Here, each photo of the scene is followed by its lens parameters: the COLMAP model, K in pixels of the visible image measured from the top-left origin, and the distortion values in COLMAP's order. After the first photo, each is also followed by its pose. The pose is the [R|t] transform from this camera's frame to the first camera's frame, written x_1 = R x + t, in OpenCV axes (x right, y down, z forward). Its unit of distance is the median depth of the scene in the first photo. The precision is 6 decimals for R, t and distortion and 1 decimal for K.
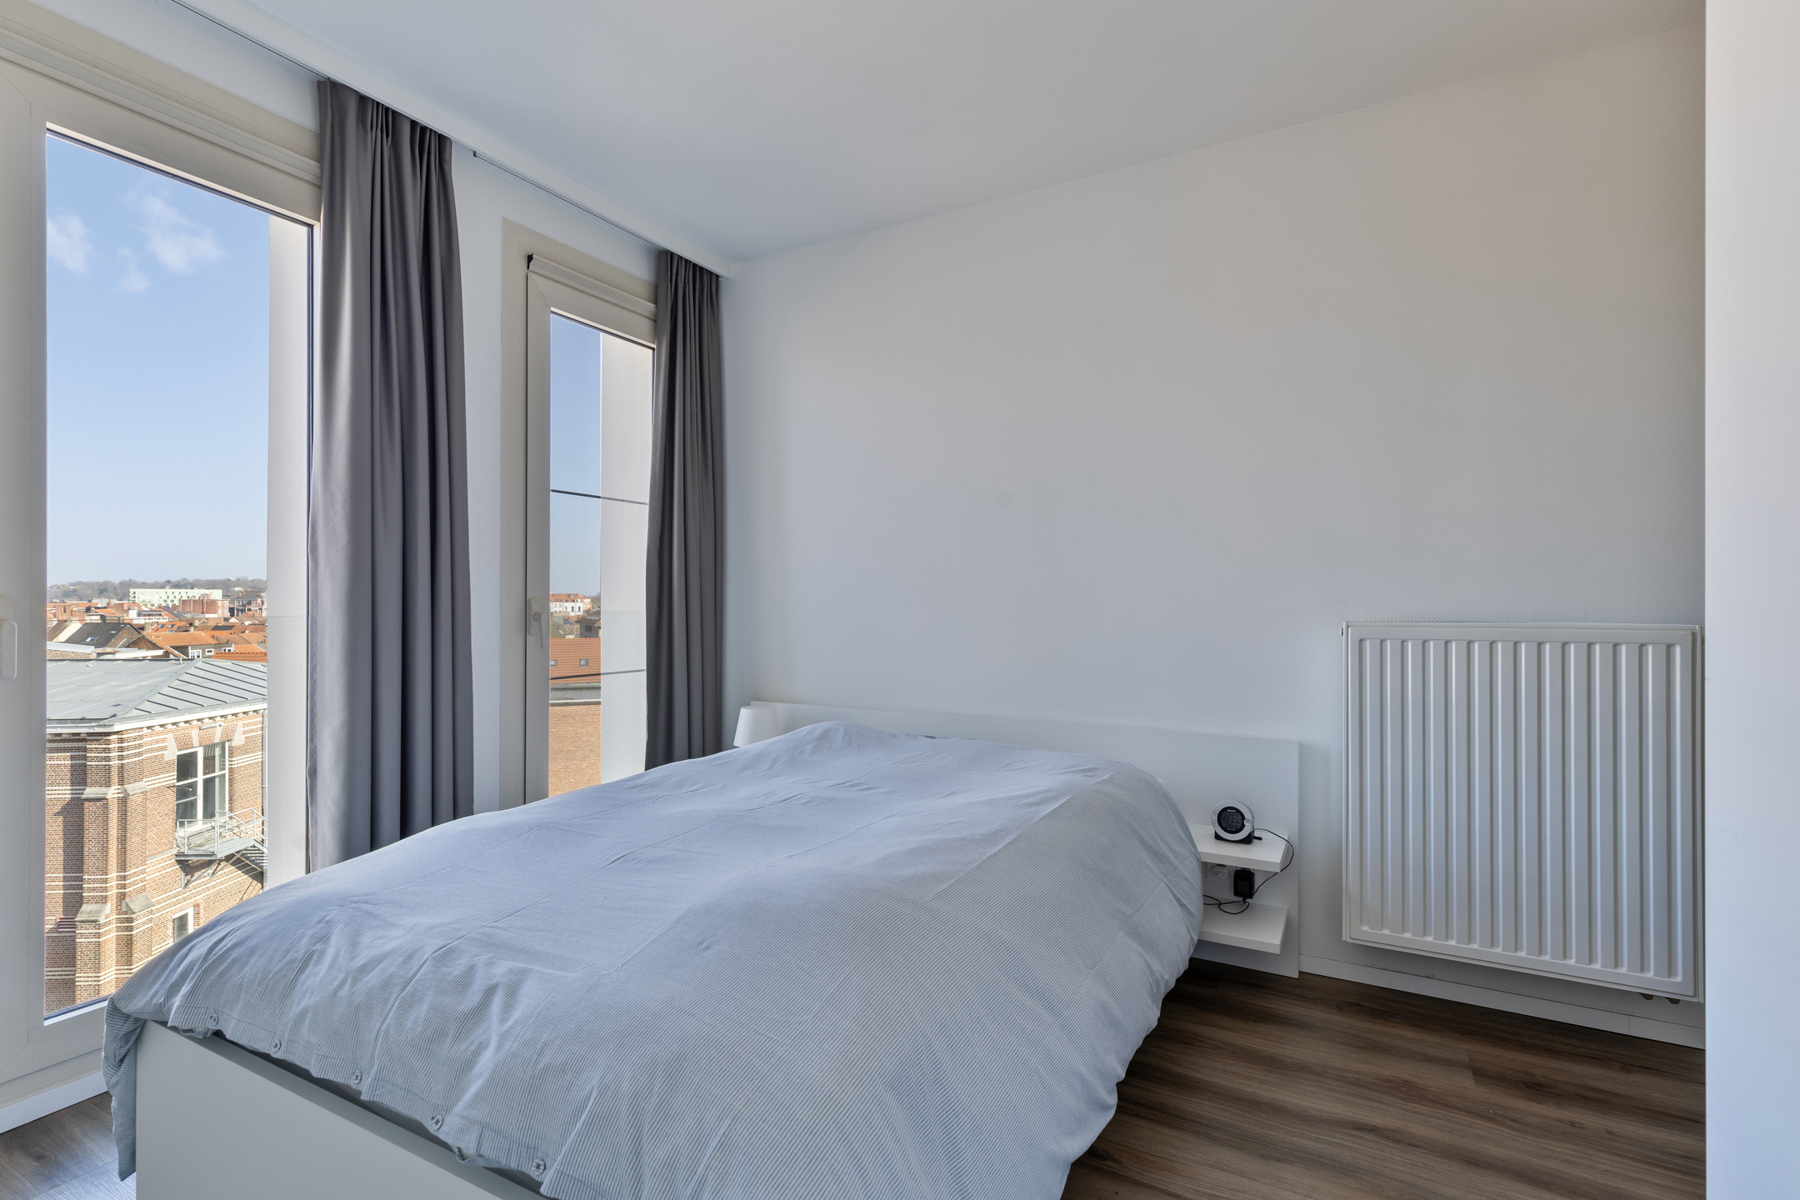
lens RADIAL K [[848.7, 0, 900.0], [0, 848.7, 600.0], [0, 0, 1]] dist [0.074872, -0.000090]
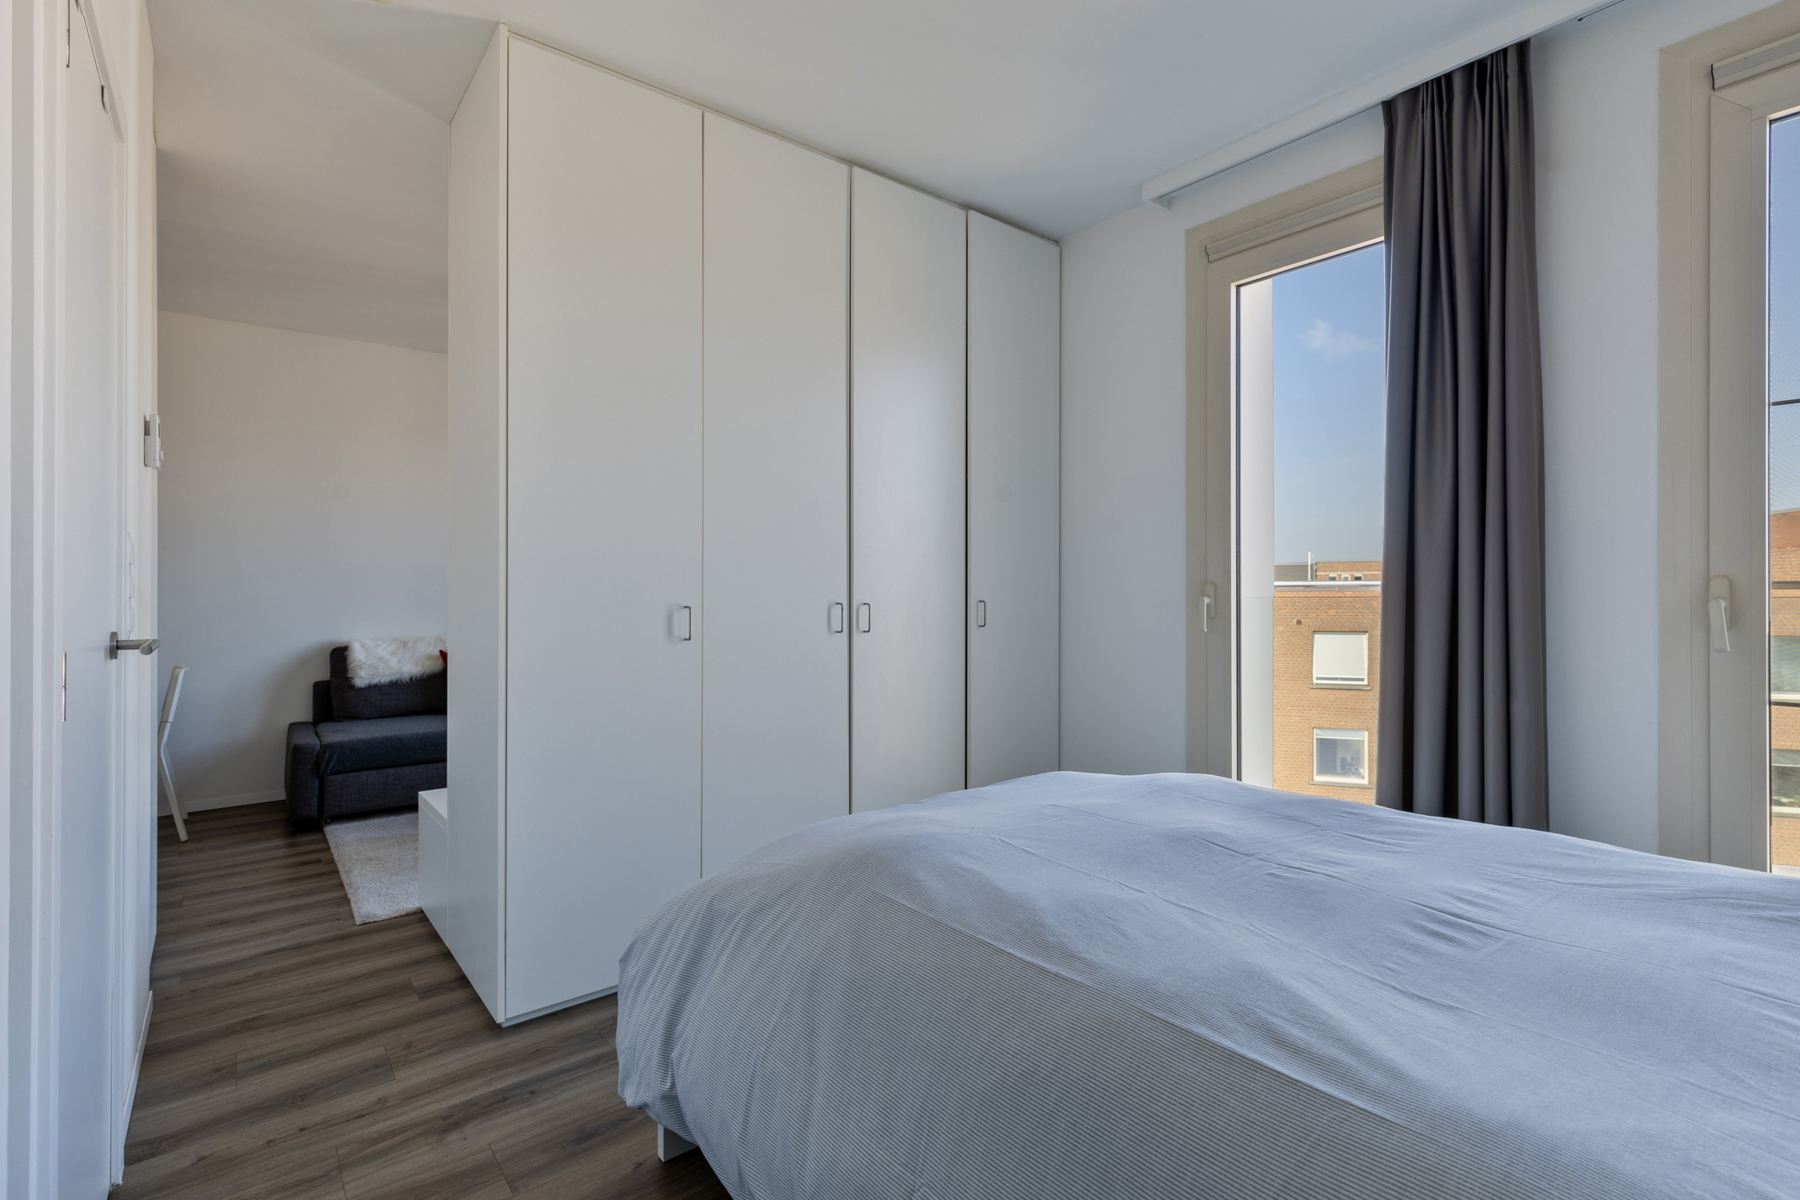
lens RADIAL K [[856.6, 0, 892.6], [0, 856.6, 588.8], [0, 0, 1]] dist [-0.001799, -0.000691]
pose [[-0.396150, -0.009231, -0.918139, 0.590831], [-0.009228, 0.999939, -0.006071, 0.021372], [0.918139, 0.006068, -0.396211, 0.942494]]
